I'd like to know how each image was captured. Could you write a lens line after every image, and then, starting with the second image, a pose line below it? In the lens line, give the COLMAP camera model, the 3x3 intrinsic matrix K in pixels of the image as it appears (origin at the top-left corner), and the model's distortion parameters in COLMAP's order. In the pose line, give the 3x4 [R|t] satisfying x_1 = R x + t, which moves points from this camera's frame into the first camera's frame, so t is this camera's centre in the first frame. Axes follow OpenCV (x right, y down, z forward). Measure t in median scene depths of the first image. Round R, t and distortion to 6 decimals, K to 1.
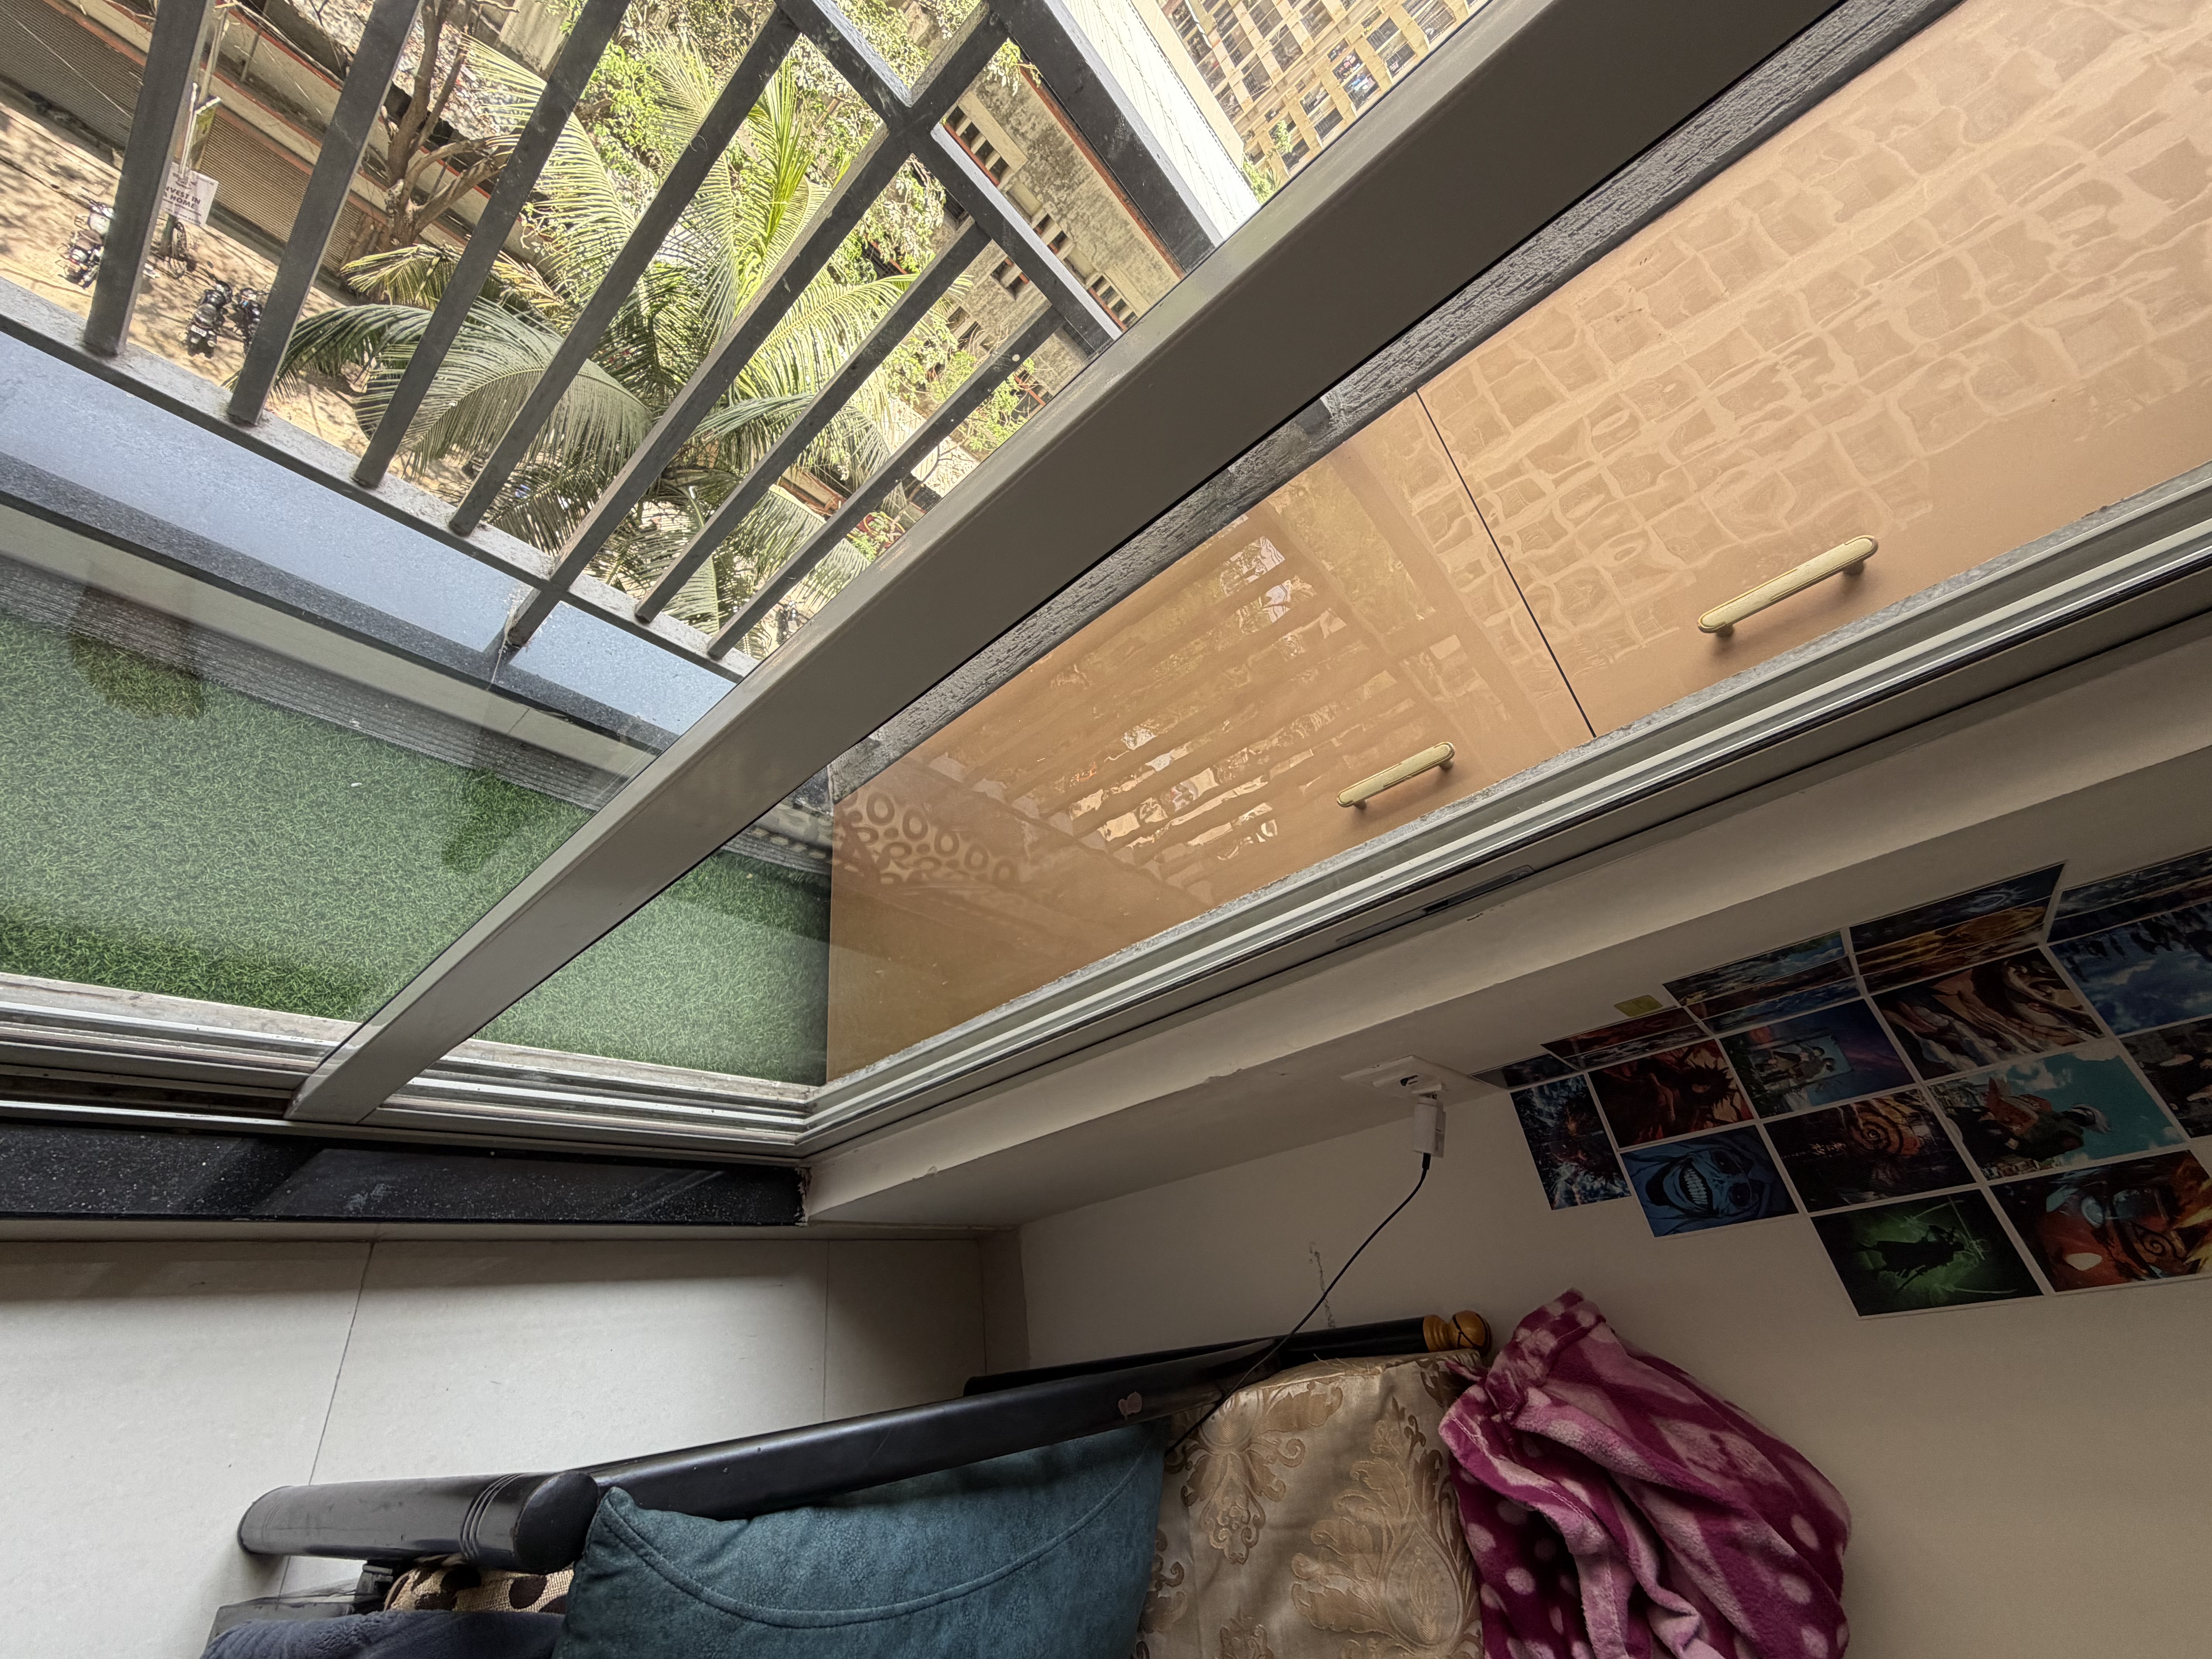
lens RADIAL K [[883.8, 0, 1101.6], [0, 883.8, 825.6], [0, 0, 1]] dist [0.000704, -0.000437]
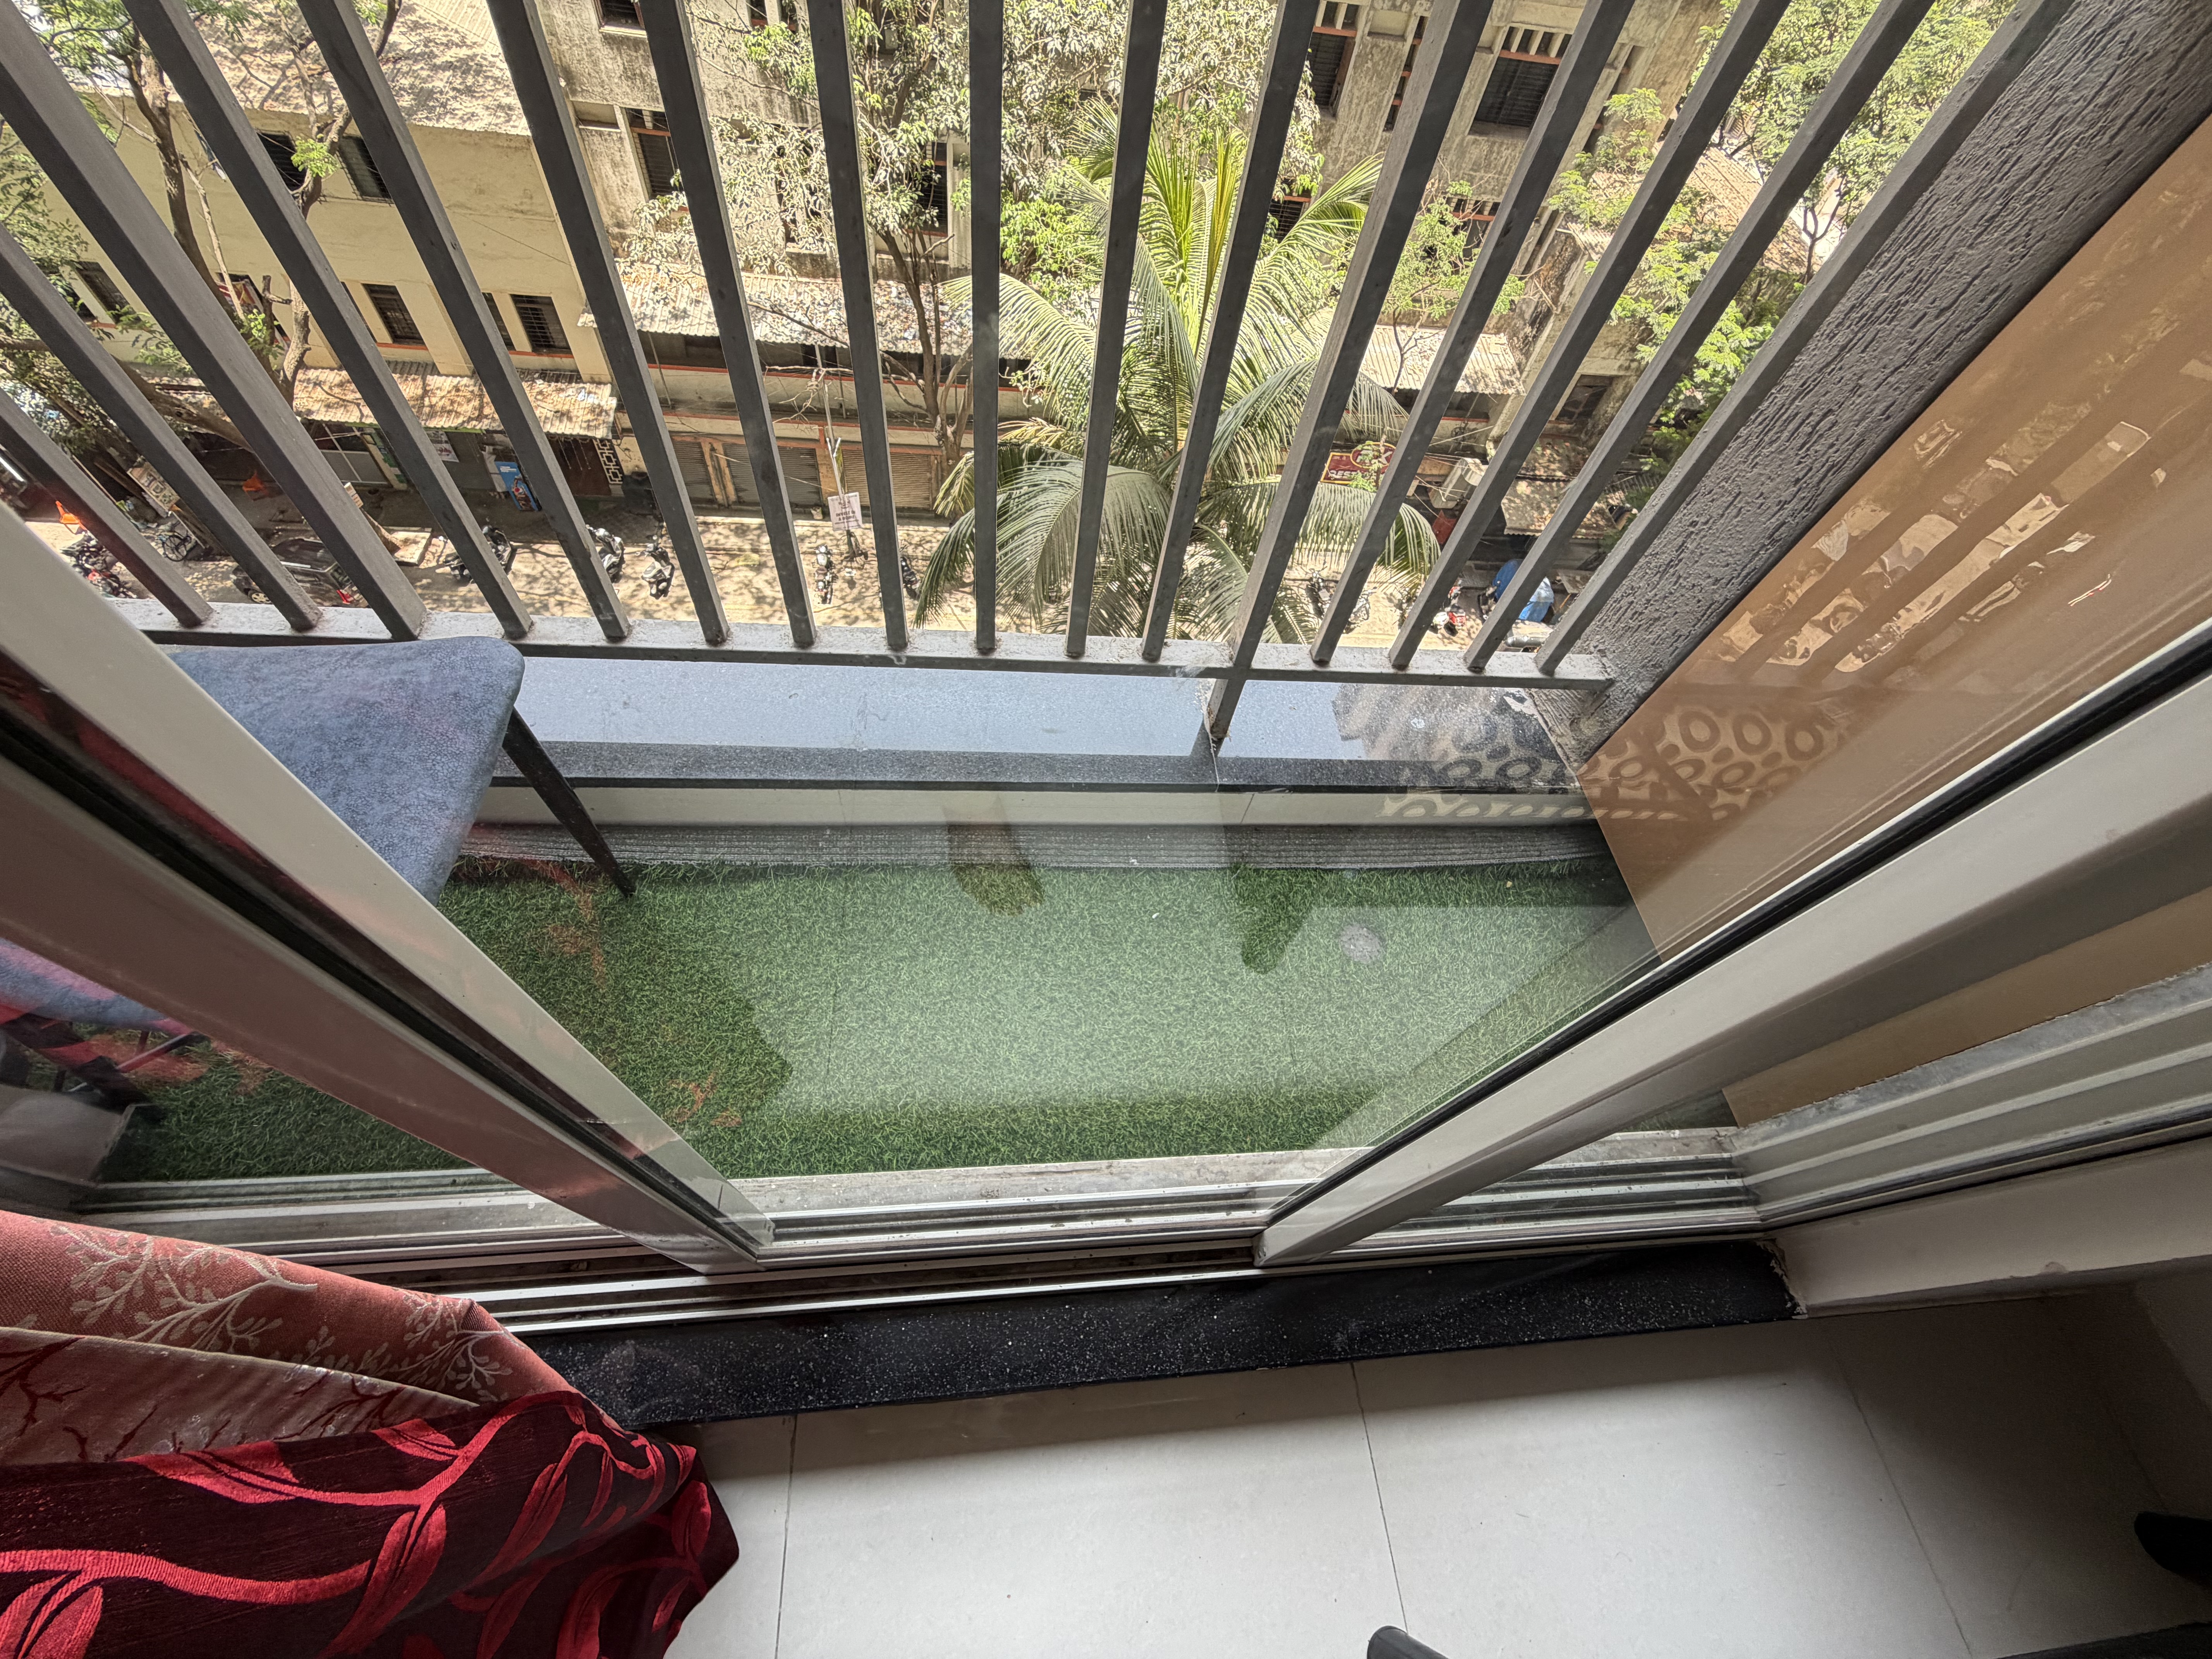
lens RADIAL K [[883.8, 0, 1101.6], [0, 883.8, 825.6], [0, 0, 1]] dist [0.000704, -0.000437]
pose [[0.738248, -0.302814, -0.602738, -0.193208], [0.337843, 0.939404, -0.058156, -0.101904], [0.583825, -0.160698, 0.795817, 0.111029]]
